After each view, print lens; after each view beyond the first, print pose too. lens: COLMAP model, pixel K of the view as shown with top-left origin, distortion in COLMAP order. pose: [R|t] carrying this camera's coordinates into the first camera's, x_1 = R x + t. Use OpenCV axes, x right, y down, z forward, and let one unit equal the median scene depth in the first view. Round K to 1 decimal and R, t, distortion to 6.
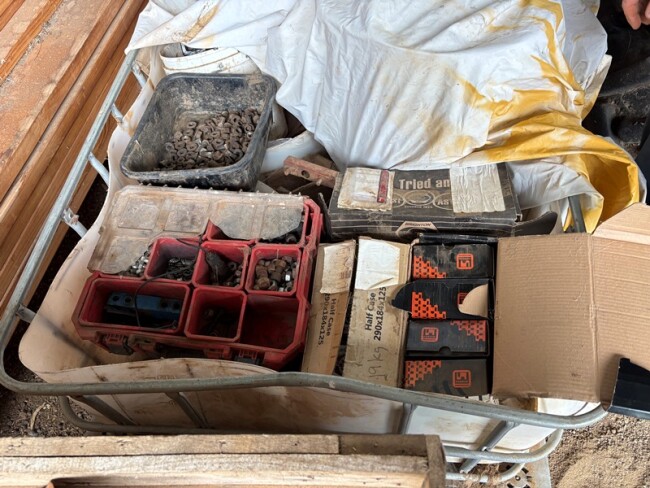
lens RADIAL K [[490.9, 0, 329.1], [0, 490.9, 247.8], [0, 0, 1]] dist [0.038992, -0.039559]
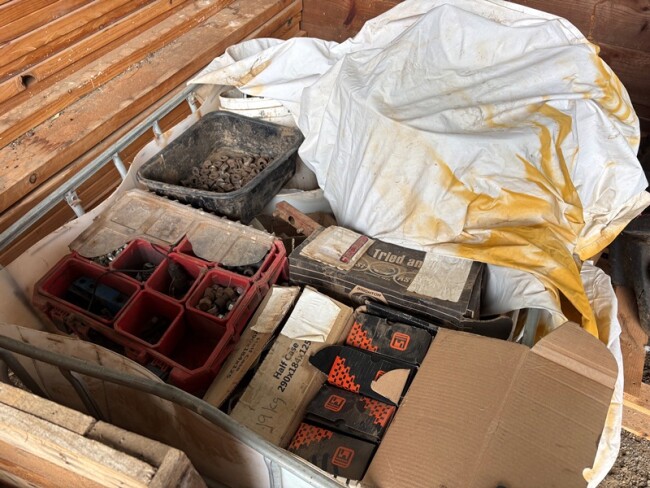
lens RADIAL K [[490.9, 0, 328.3], [0, 490.9, 250.8], [0, 0, 1]] dist [0.038992, -0.039559]
pose [[0.943606, 0.266310, -0.196687, 0.272778], [-0.295671, 0.945159, -0.138754, 0.033176], [0.148949, 0.189084, 0.970598, 0.030487]]
